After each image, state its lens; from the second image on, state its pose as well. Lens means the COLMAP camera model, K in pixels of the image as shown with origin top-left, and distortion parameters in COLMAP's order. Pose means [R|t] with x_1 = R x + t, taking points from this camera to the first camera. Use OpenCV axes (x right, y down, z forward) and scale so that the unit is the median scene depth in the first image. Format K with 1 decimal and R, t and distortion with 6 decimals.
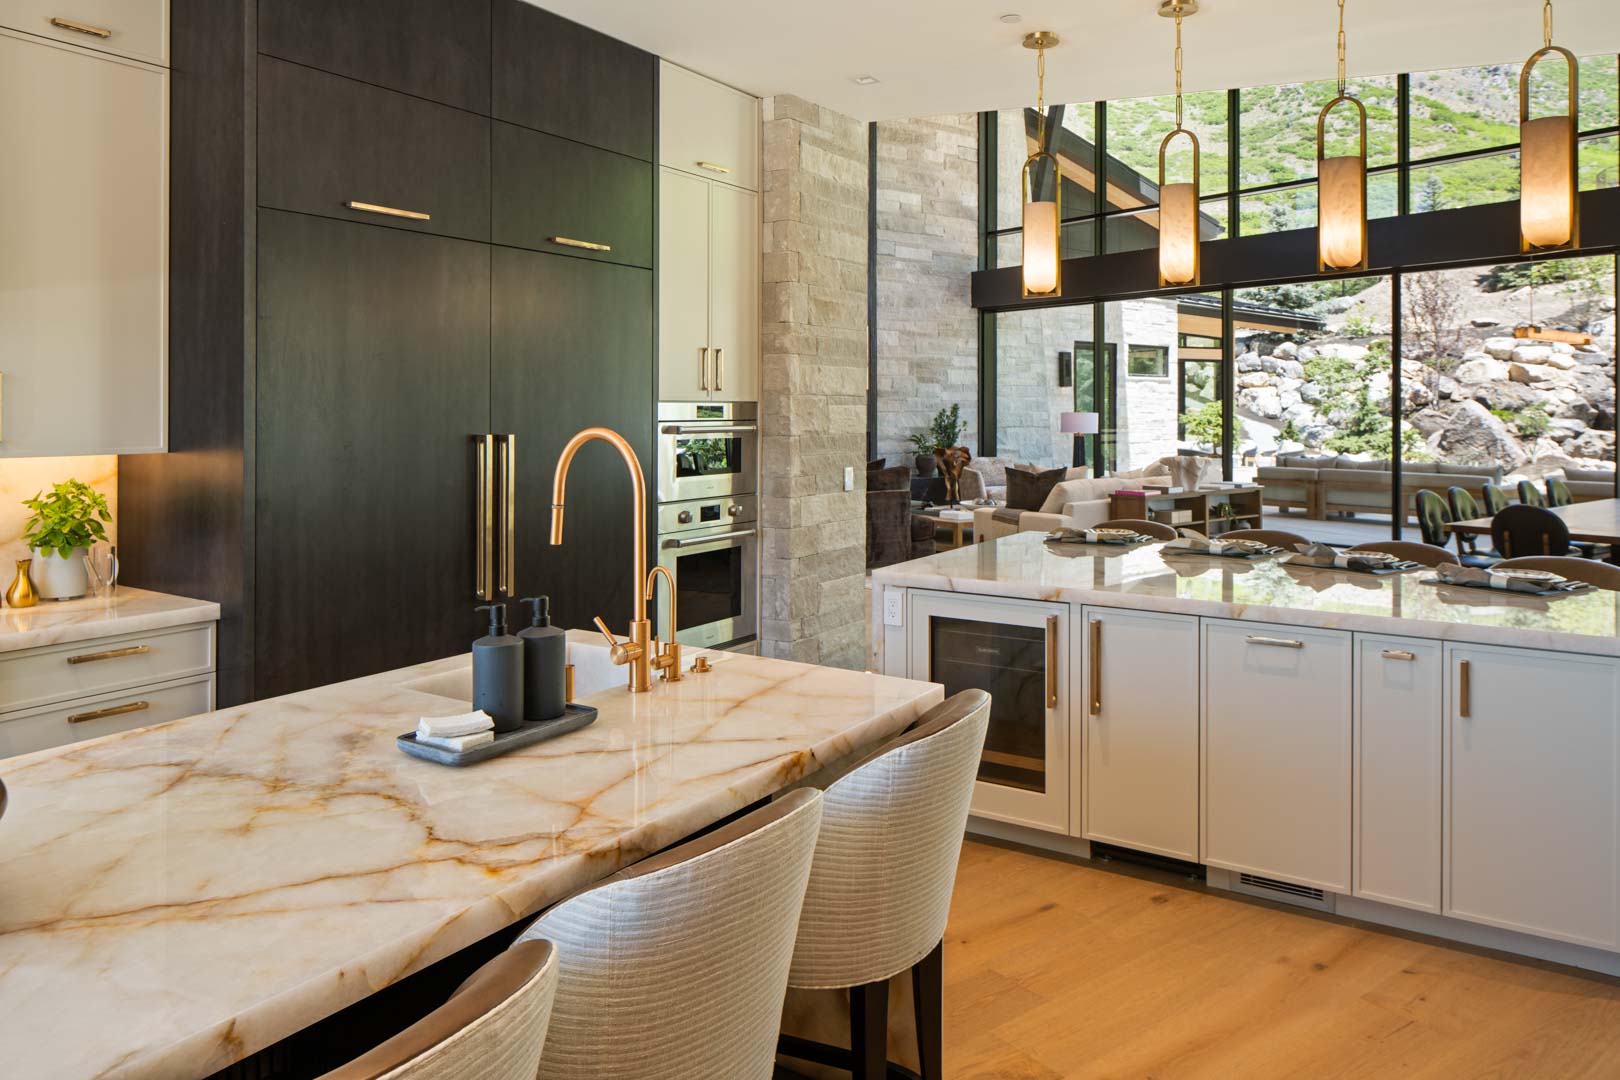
lens RADIAL K [[1115.1, 0, 812.2], [0, 1115.1, 406.9], [0, 0, 1]] dist [-0.008299, -0.001279]
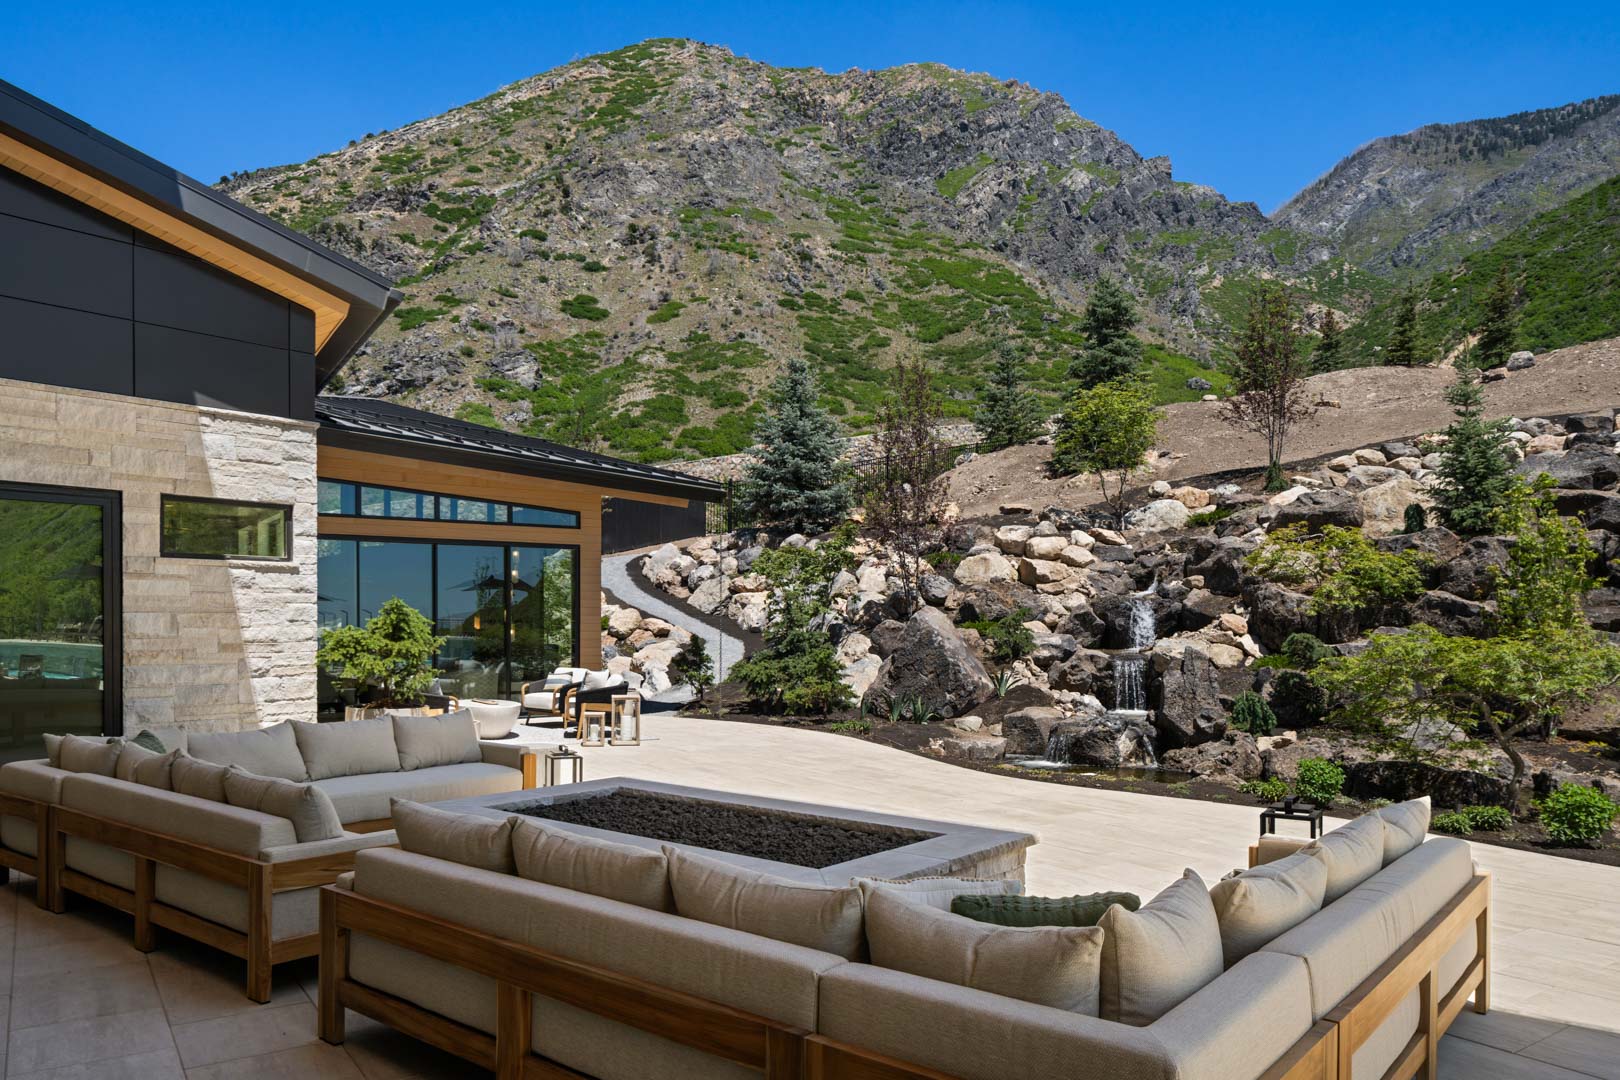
lens RADIAL K [[1103.8, 0, 817.3], [0, 1103.8, 634.6], [0, 0, 1]] dist [-0.007832, -0.000860]
pose [[0.974583, -0.003639, 0.223997, 0.567197], [0.000417, 0.999896, 0.014430, 0.002245], [-0.224027, -0.013970, 0.974483, 0.524910]]
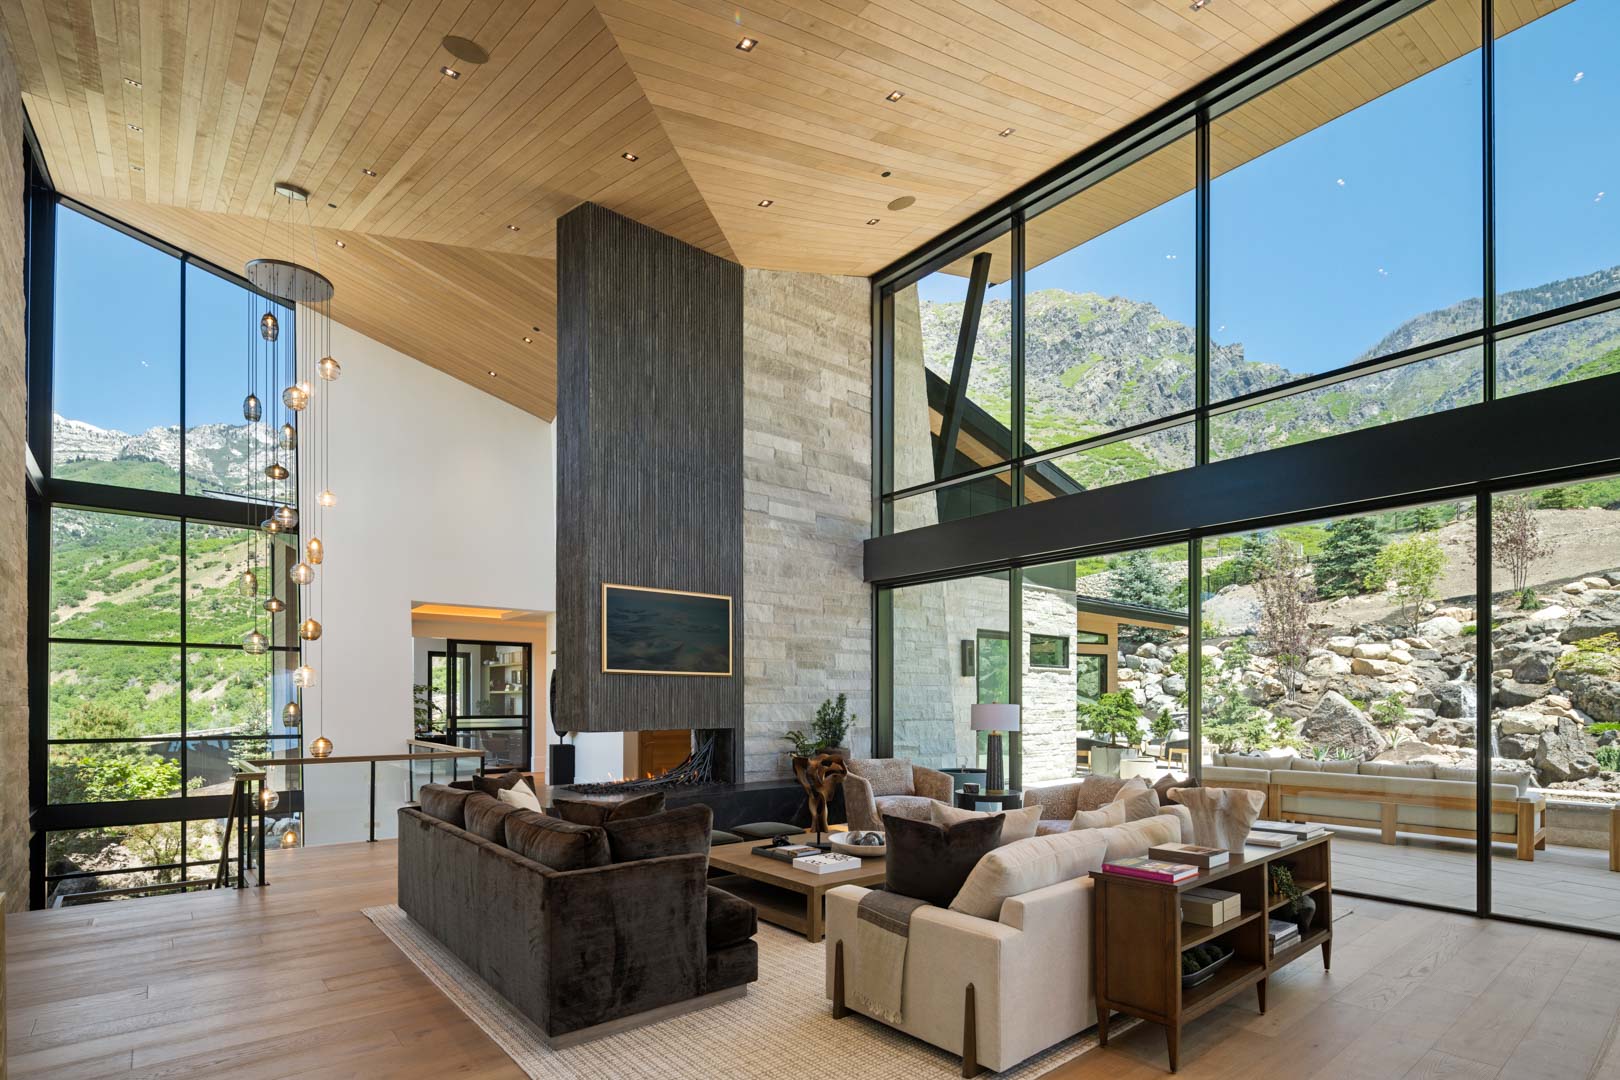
lens RADIAL K [[787.9, 0, 811.1], [0, 787.9, 701.0], [0, 0, 1]] dist [0.002012, -0.002707]
pose [[0.999149, -0.001192, 0.041239, 0.074375], [0.001055, 0.999994, 0.003352, 0.000785], [-0.041243, -0.003306, 0.999144, 0.380295]]
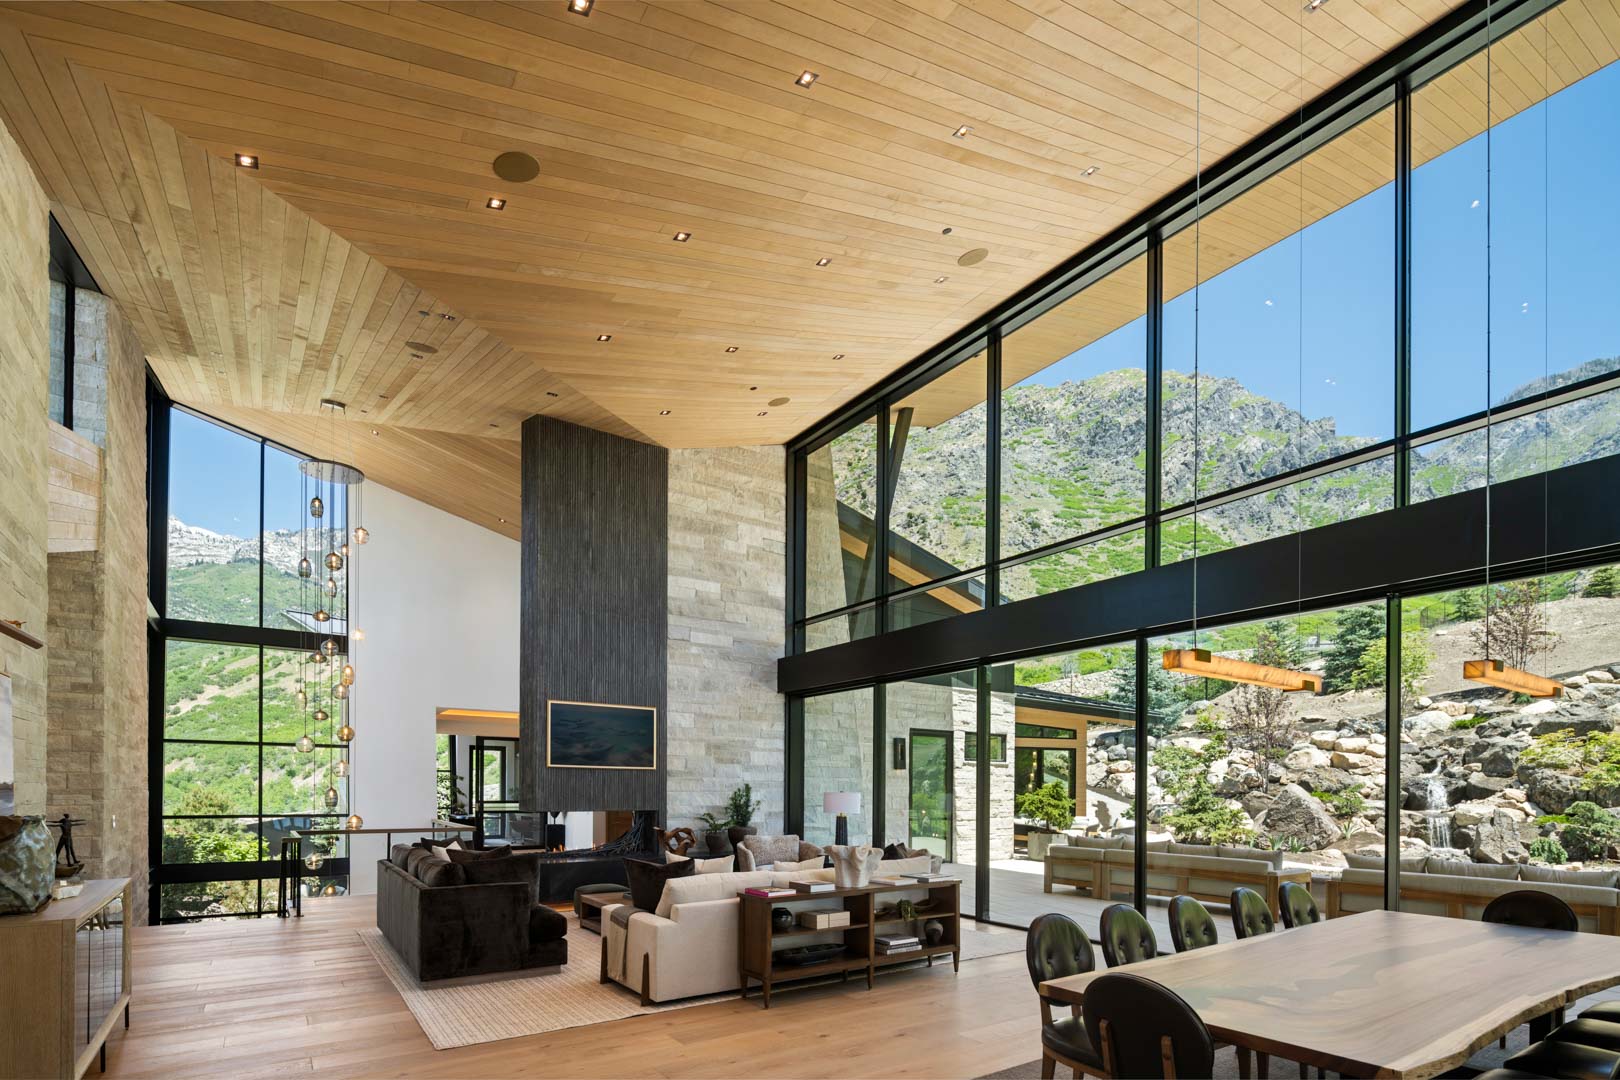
lens RADIAL K [[787.0, 0, 809.0], [0, 787.0, 791.1], [0, 0, 1]] dist [0.004235, -0.004270]
pose [[0.998872, 0.004563, -0.047255, 0.200585], [-0.004356, 0.999980, 0.004491, 0.000569], [0.047274, -0.004280, 0.998873, 0.247131]]
